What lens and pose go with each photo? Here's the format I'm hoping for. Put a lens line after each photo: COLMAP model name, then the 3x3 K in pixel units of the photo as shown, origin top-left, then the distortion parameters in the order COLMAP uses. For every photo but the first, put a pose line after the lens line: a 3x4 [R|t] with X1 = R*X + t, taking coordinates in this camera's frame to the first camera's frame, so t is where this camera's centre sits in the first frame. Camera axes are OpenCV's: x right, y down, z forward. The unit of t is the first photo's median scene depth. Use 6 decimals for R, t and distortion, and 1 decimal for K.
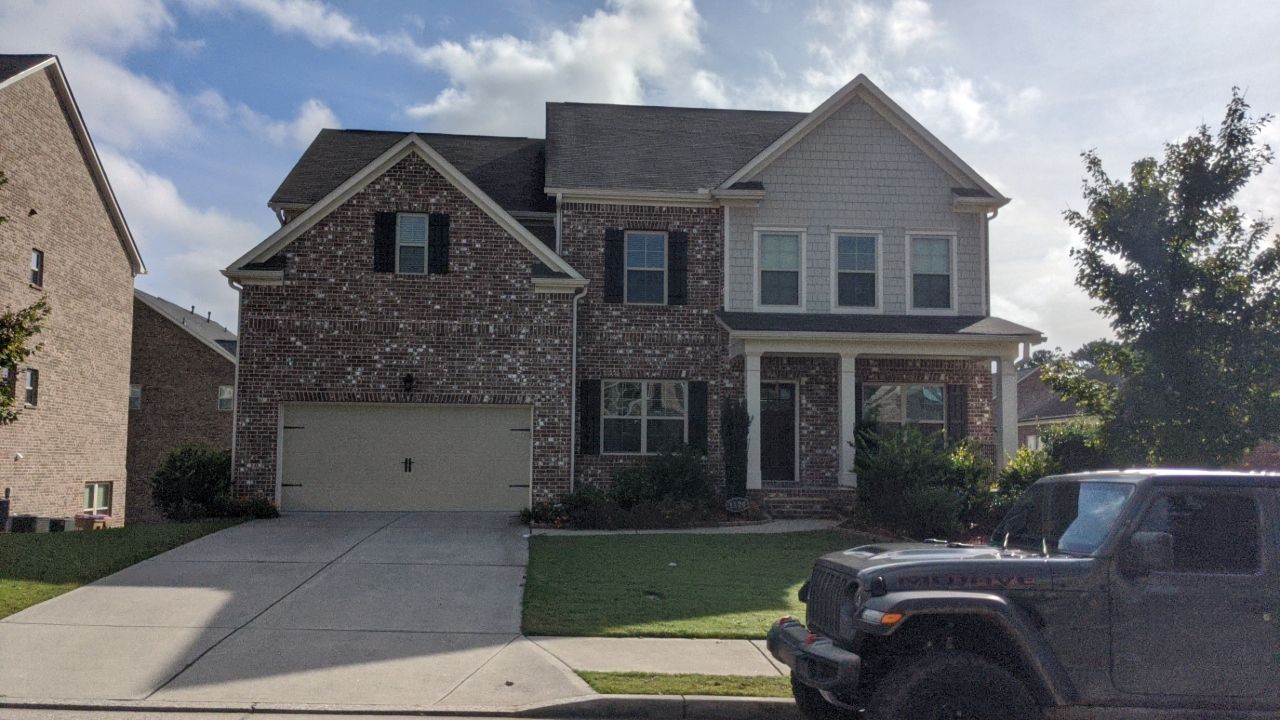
lens RADIAL K [[1006.2, 0, 633.1], [0, 1006.2, 413.7], [0, 0, 1]] dist [0.037836, -0.061491]
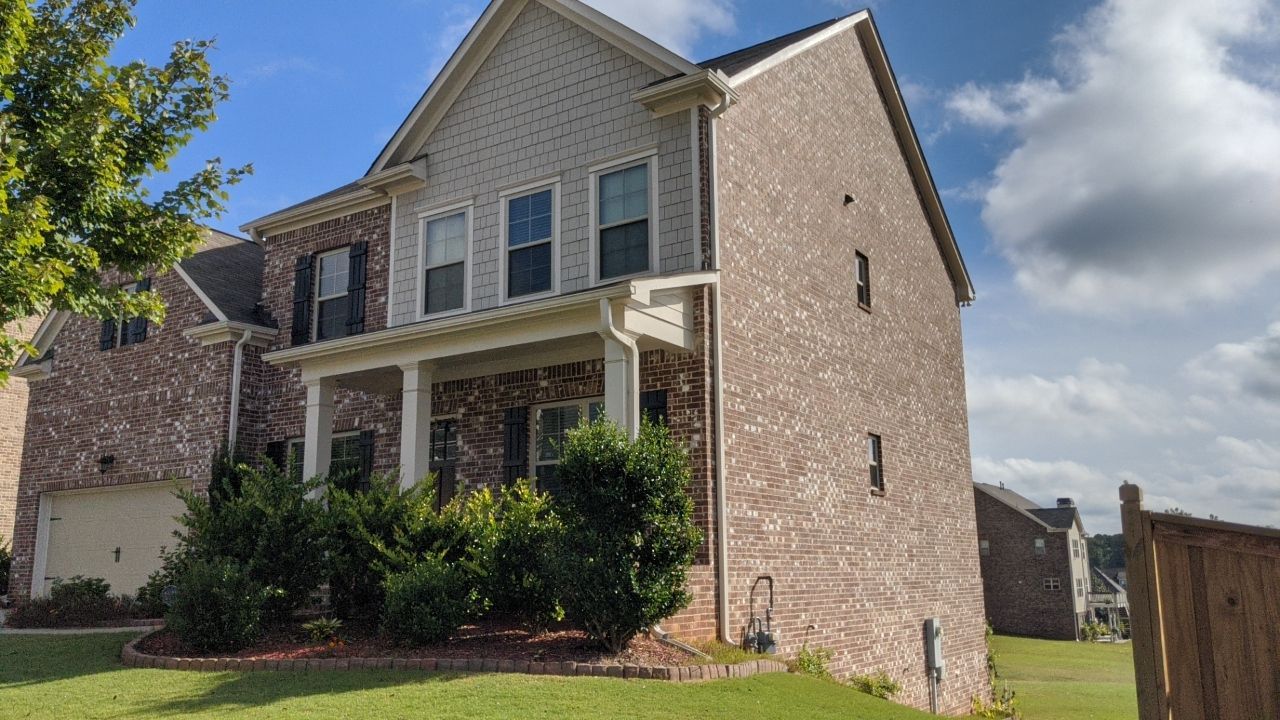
lens RADIAL K [[1006.2, 0, 641.1], [0, 1006.2, 382.9], [0, 0, 1]] dist [0.037836, -0.061491]
pose [[0.794402, -0.130646, -0.593175, 0.707046], [0.057533, 0.988388, -0.140641, 0.052964], [0.604661, 0.077599, 0.792694, 0.548262]]
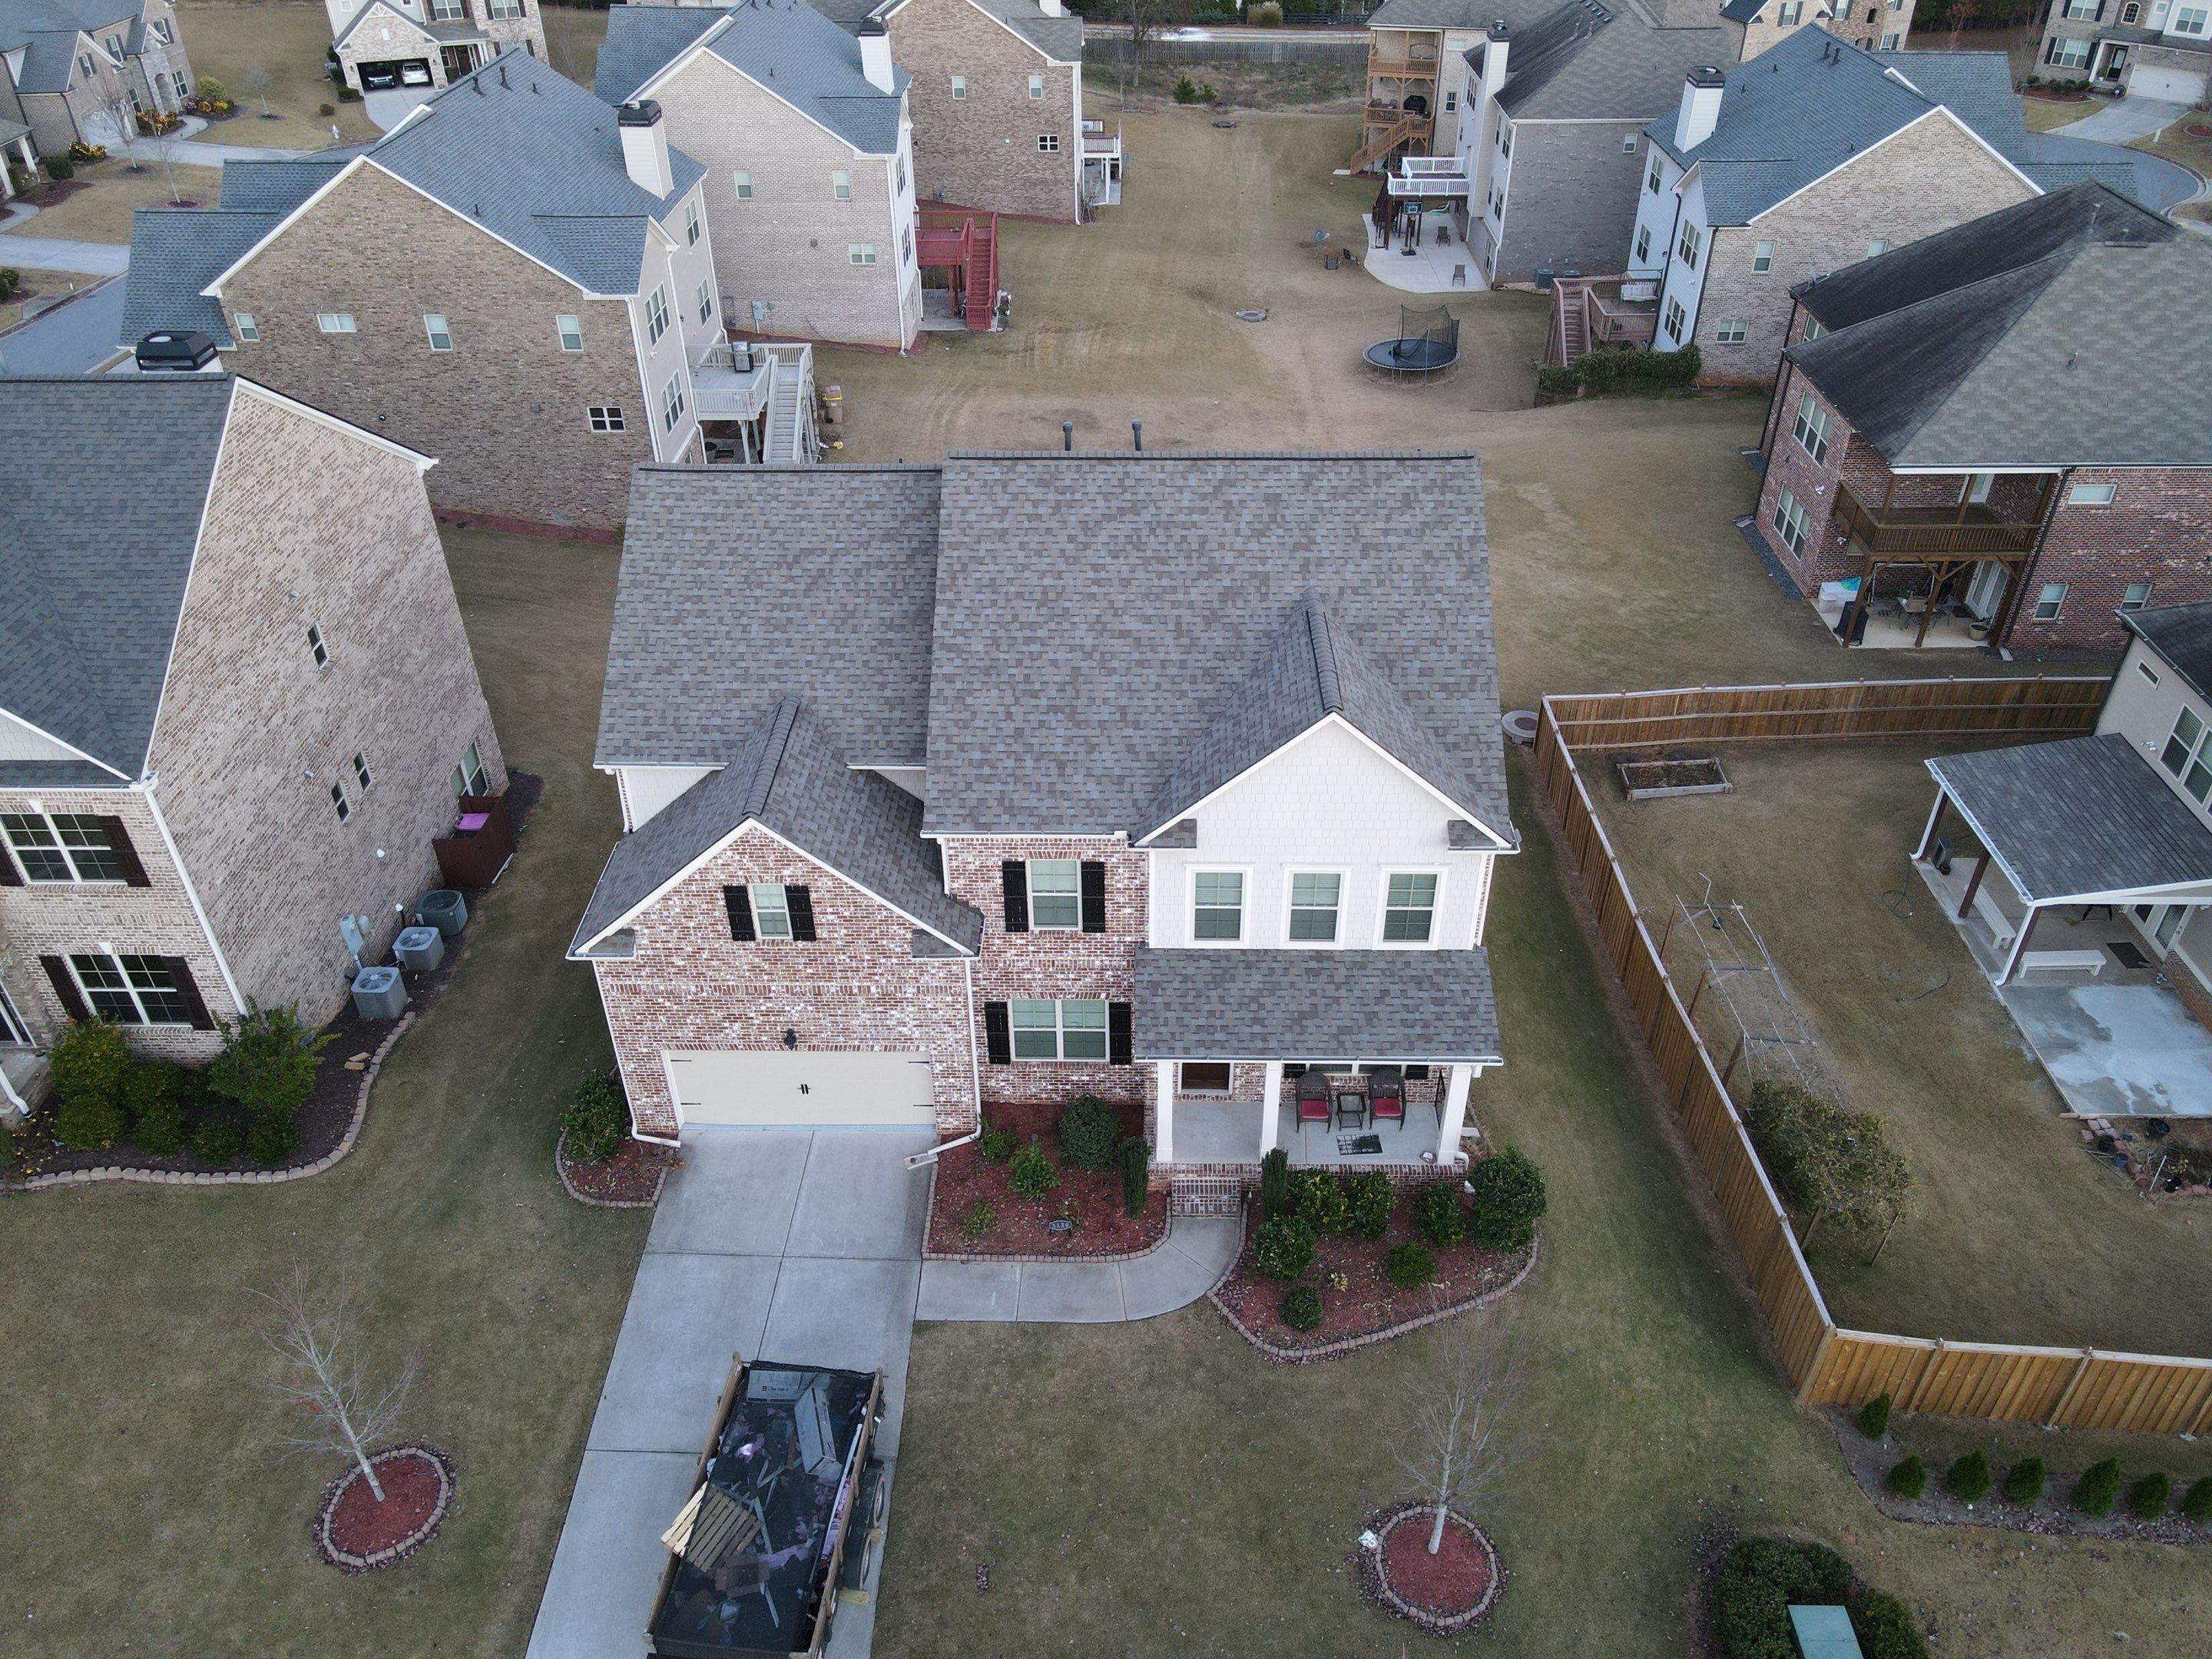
lens RADIAL K [[1616.8, 0, 1096.4], [0, 1616.8, 832.5], [0, 0, 1]] dist [-0.073524, 0.000534]
pose [[0.993482, 0.044594, -0.104902, 0.191201], [0.032967, 0.768560, 0.638928, -1.073316], [0.109116, -0.638222, 0.762081, 0.041442]]
